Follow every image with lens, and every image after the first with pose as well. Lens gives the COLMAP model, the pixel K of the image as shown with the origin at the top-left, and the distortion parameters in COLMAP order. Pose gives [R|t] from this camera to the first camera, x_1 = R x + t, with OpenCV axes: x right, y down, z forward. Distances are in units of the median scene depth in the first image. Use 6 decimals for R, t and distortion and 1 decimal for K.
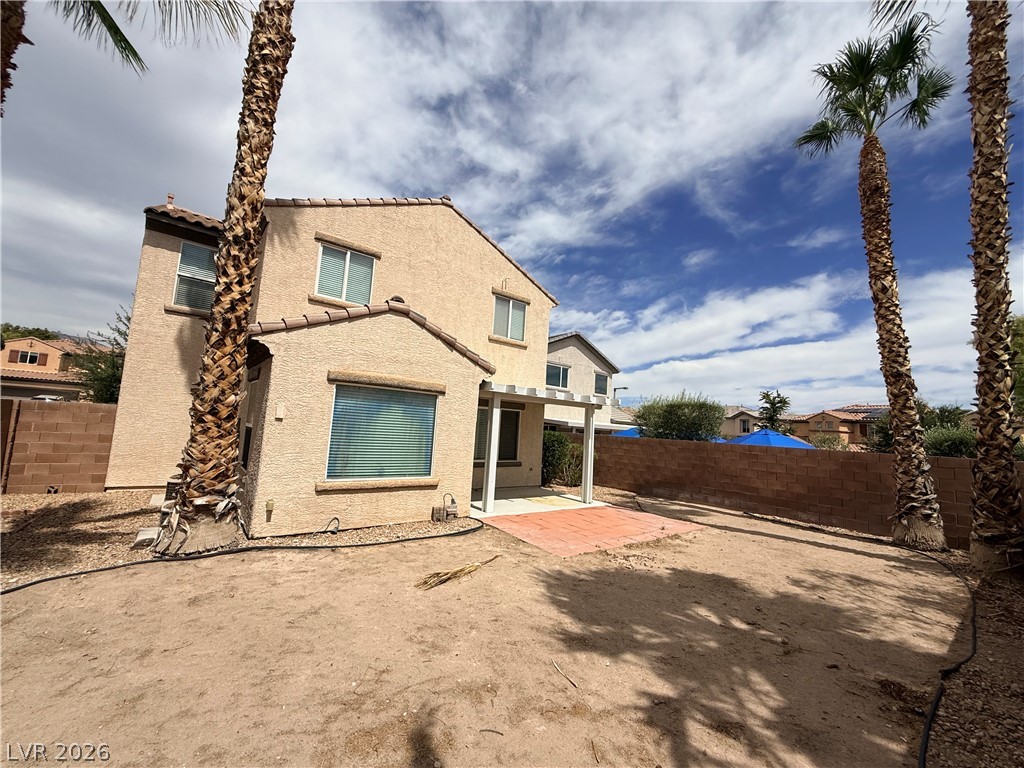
lens RADIAL K [[408.9, 0, 510.4], [0, 408.9, 384.4], [0, 0, 1]] dist [-0.000300, -0.000406]
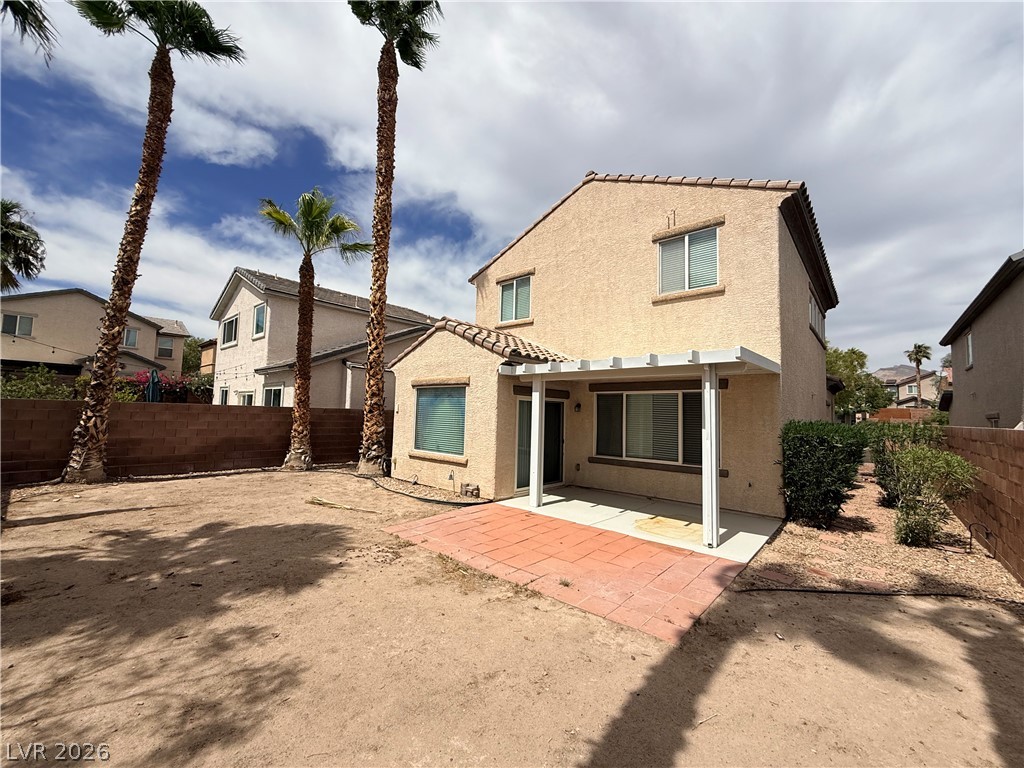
lens RADIAL K [[408.9, 0, 510.4], [0, 408.9, 384.4], [0, 0, 1]] dist [-0.000300, -0.000406]
pose [[0.180345, -0.130337, -0.974930, 1.213254], [0.088256, 0.989328, -0.115936, 0.206805], [0.979636, -0.065135, 0.189924, 1.122559]]
